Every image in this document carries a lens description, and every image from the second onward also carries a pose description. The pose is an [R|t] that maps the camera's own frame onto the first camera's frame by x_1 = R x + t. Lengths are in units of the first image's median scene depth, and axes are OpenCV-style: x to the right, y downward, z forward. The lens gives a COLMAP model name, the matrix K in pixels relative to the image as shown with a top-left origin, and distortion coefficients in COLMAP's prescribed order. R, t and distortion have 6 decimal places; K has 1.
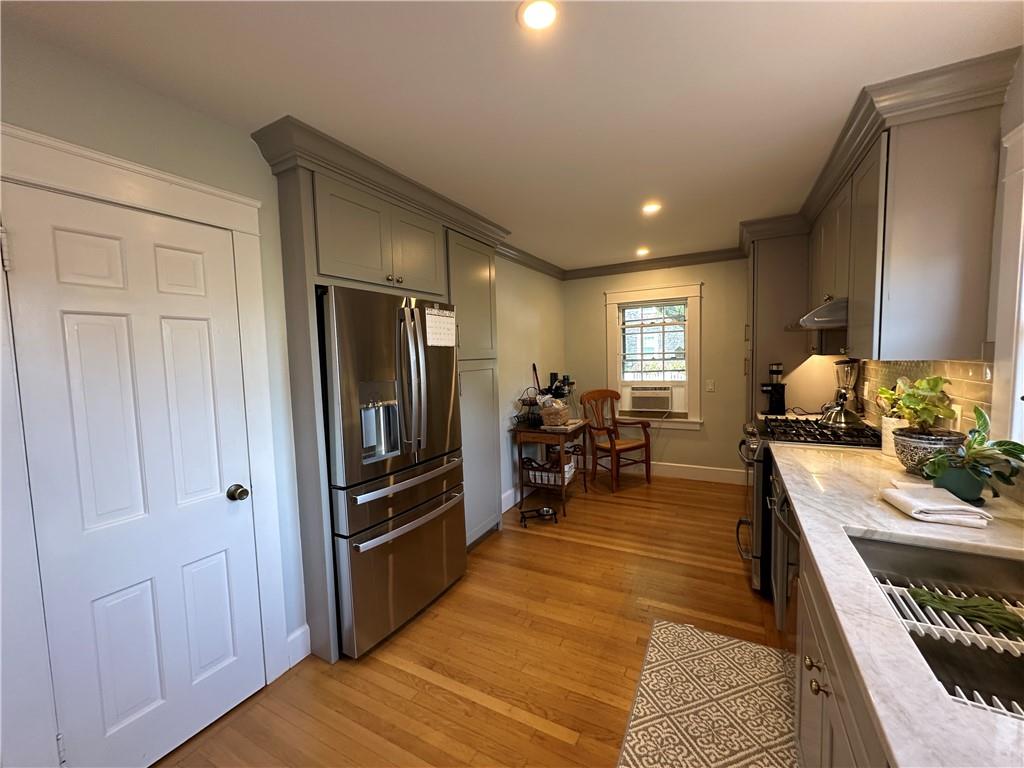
lens RADIAL K [[407.9, 0, 512.0], [0, 407.9, 384.0], [0, 0, 1]] dist [-0.002935, 0.000002]
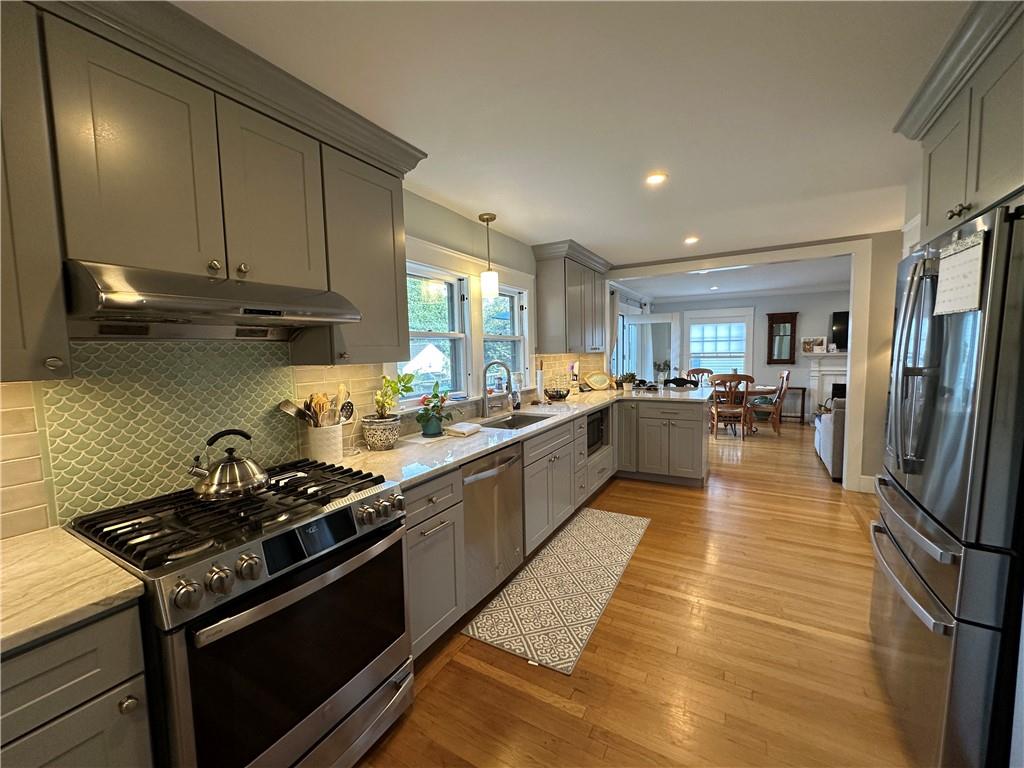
lens RADIAL K [[407.9, 0, 512.0], [0, 407.9, 384.0], [0, 0, 1]] dist [-0.002935, 0.000002]
pose [[-0.998154, 0.044076, 0.041781, 0.206693], [0.049944, 0.987148, 0.151807, -0.064153], [-0.034553, 0.153613, -0.987527, 0.875418]]
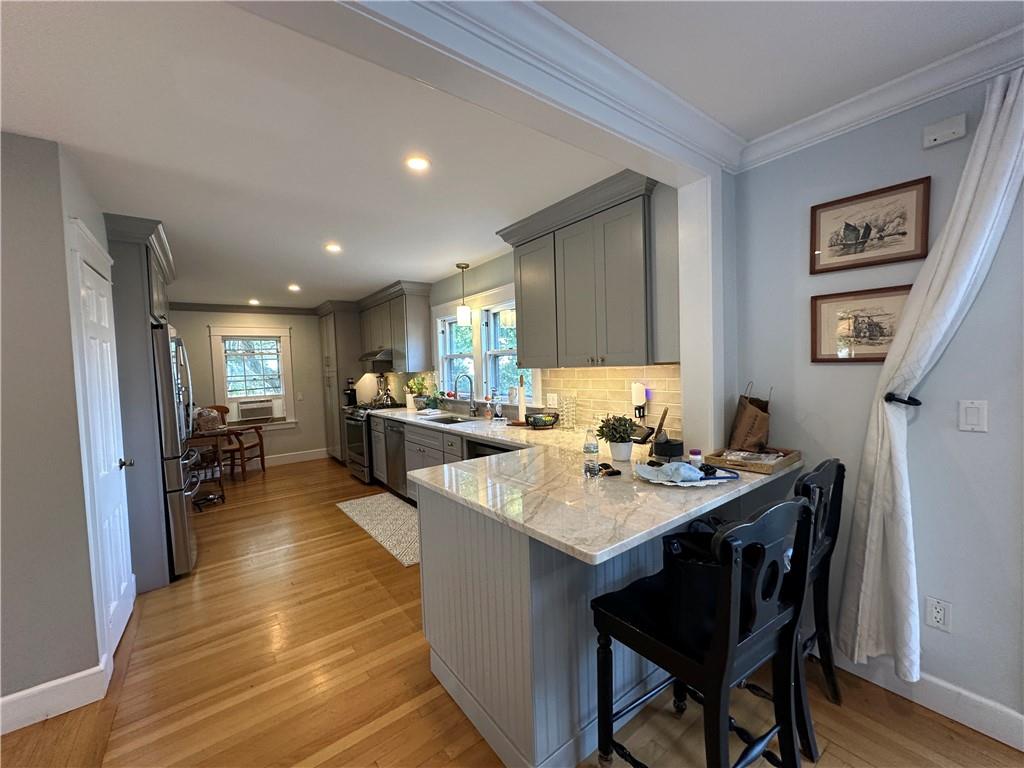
lens RADIAL K [[407.9, 0, 512.0], [0, 407.9, 384.0], [0, 0, 1]] dist [-0.002935, 0.000002]
pose [[0.422787, -0.025057, 0.905882, -0.541271], [0.091481, 0.995691, -0.015154, 0.053064], [-0.901600, 0.089278, 0.423258, -0.336189]]
